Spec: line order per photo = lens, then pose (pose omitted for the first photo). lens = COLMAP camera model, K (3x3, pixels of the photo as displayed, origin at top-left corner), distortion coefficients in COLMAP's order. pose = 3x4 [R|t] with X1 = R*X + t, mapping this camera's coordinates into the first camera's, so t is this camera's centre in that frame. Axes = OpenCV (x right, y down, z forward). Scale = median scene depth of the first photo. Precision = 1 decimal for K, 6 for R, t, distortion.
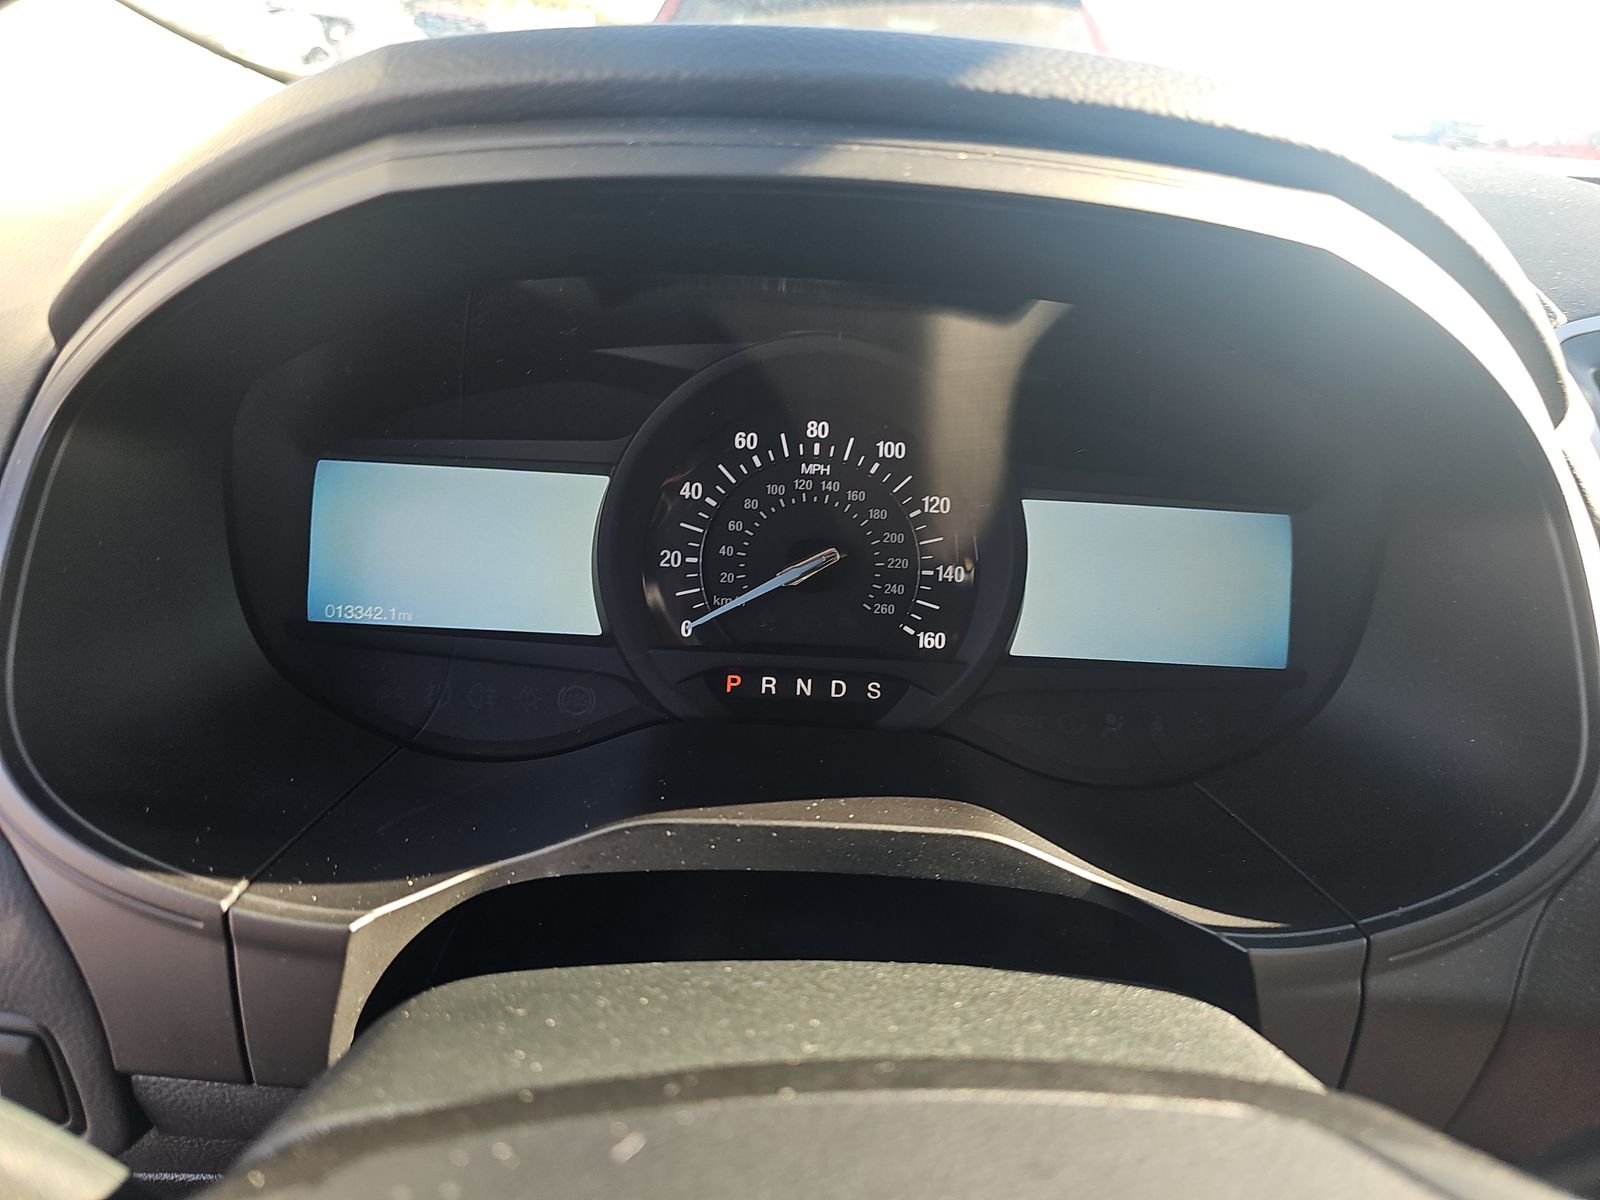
lens RADIAL K [[1057.4, 0, 799.3], [0, 1057.4, 593.8], [0, 0, 1]] dist [0.010564, -0.000001]
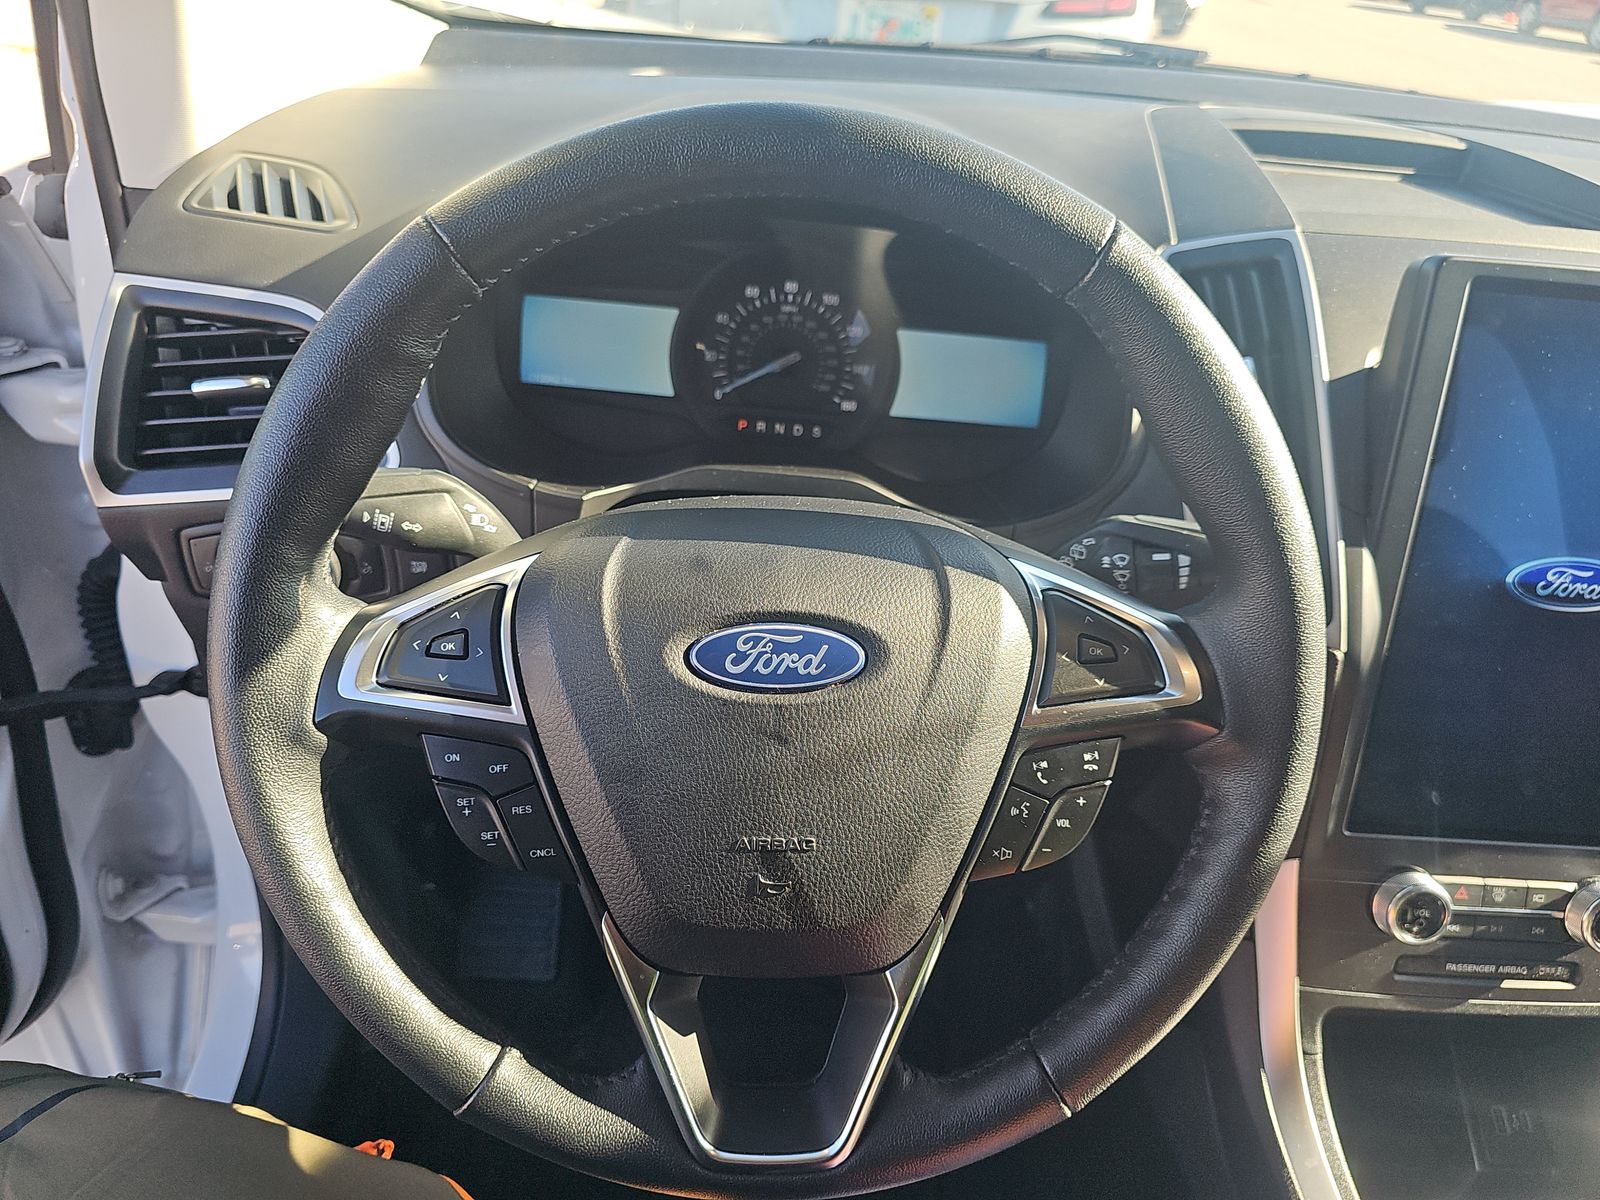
lens RADIAL K [[1057.4, 0, 802.5], [0, 1057.4, 611.1], [0, 0, 1]] dist [0.010564, -0.000001]
pose [[0.999432, 0.032565, 0.008627, 0.039673], [-0.033512, 0.987239, 0.155681, 0.115355], [-0.003447, -0.155882, 0.987770, -0.916008]]
